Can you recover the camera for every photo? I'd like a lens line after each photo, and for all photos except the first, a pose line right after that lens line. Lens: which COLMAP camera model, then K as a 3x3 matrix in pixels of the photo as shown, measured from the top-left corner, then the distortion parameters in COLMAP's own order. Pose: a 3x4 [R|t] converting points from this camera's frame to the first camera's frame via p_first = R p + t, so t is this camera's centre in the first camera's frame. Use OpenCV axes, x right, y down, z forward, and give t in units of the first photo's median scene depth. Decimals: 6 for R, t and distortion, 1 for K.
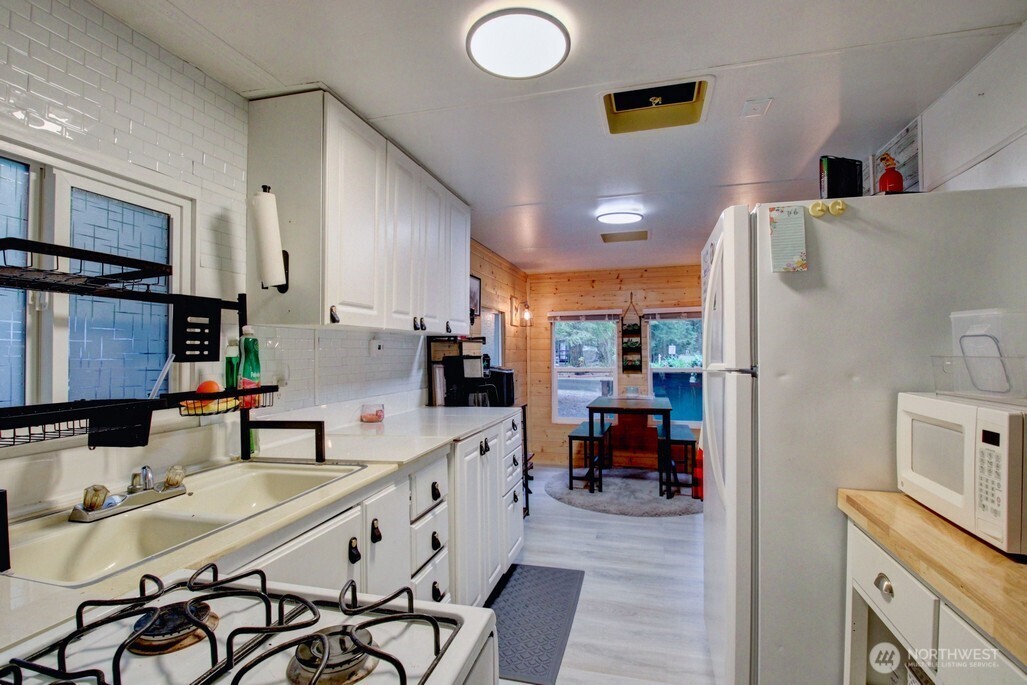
lens RADIAL K [[481.8, 0, 509.2], [0, 481.8, 351.0], [0, 0, 1]] dist [0.001548, -0.018196]
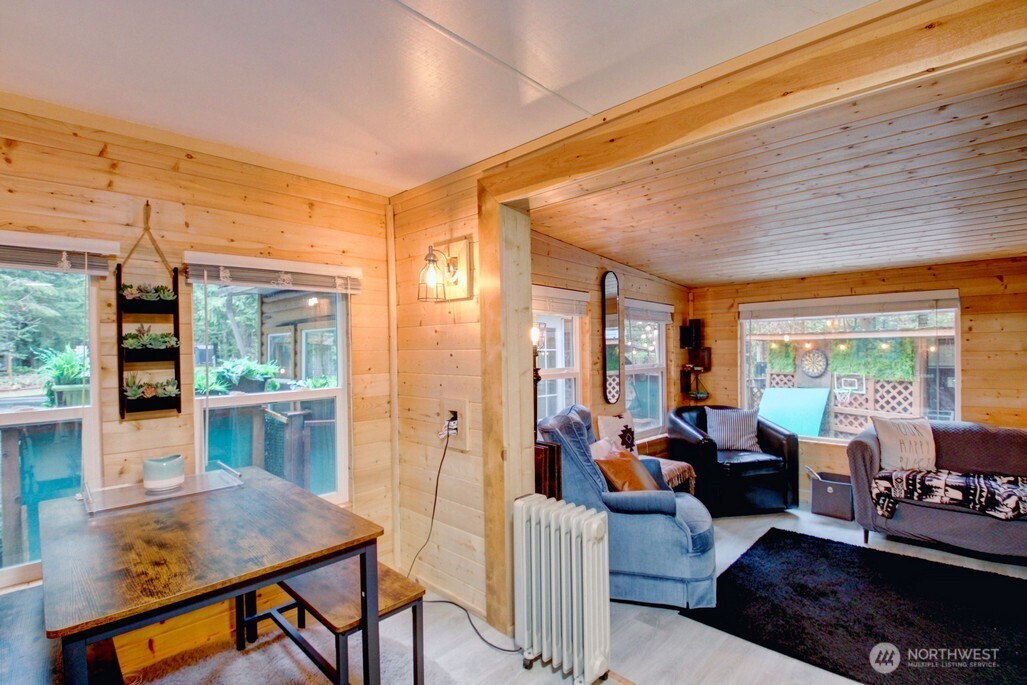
lens RADIAL K [[481.8, 0, 509.2], [0, 481.8, 351.0], [0, 0, 1]] dist [0.001548, -0.018196]
pose [[0.463905, -0.009699, 0.885832, 0.053473], [0.012850, 0.999909, 0.004218, -0.003834], [-0.885792, 0.009426, 0.463987, 0.579616]]
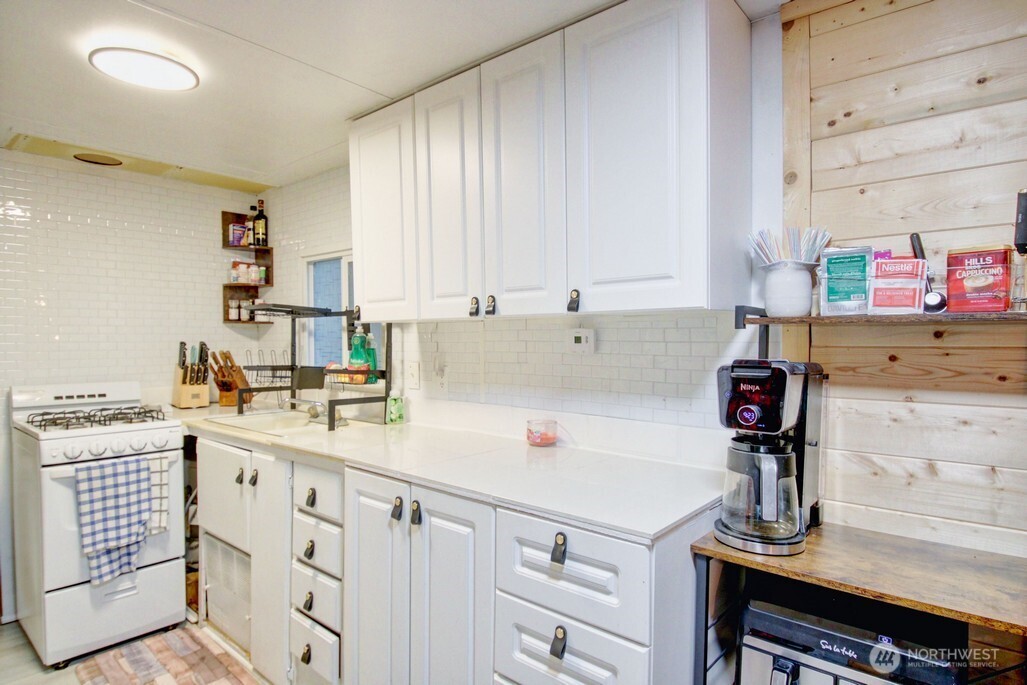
lens RADIAL K [[557.5, 0, 510.2], [0, 557.5, 349.2], [0, 0, 1]] dist [0.028768, -0.044336]
pose [[-0.408136, 0.021589, -0.912666, 0.213121], [0.002928, 0.999746, 0.022340, -0.005532], [0.912917, 0.006446, -0.408095, 0.570146]]
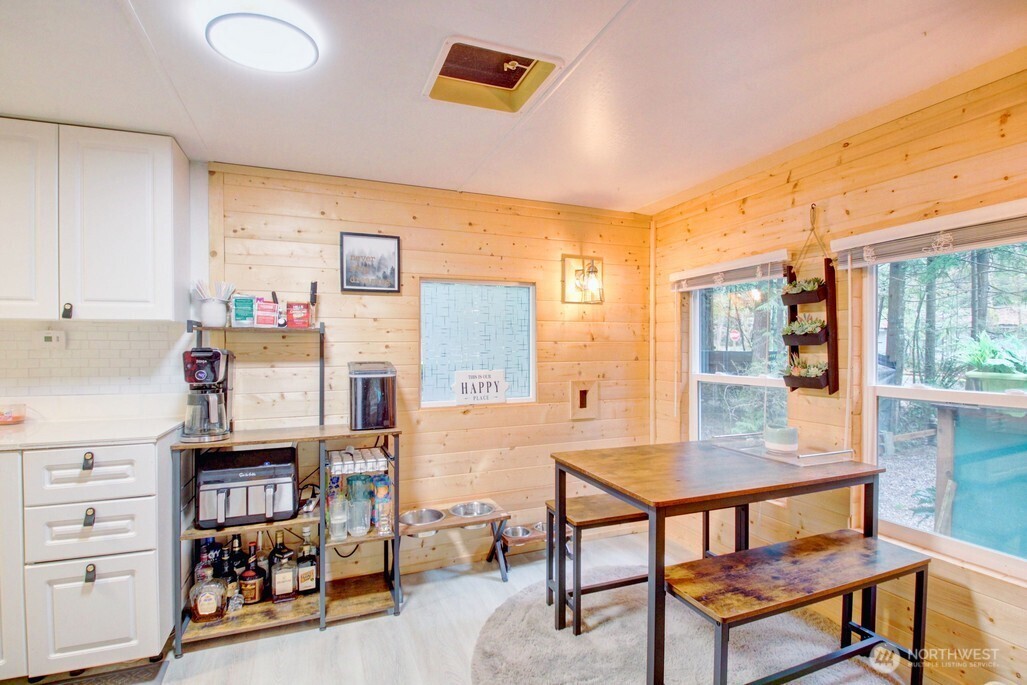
lens RADIAL K [[481.8, 0, 509.2], [0, 481.8, 351.0], [0, 0, 1]] dist [0.001548, -0.018196]
pose [[0.619315, 0.008344, -0.785098, 0.424451], [0.001116, 0.999933, 0.011507, 0.002446], [0.785142, -0.008003, 0.619264, 0.521721]]
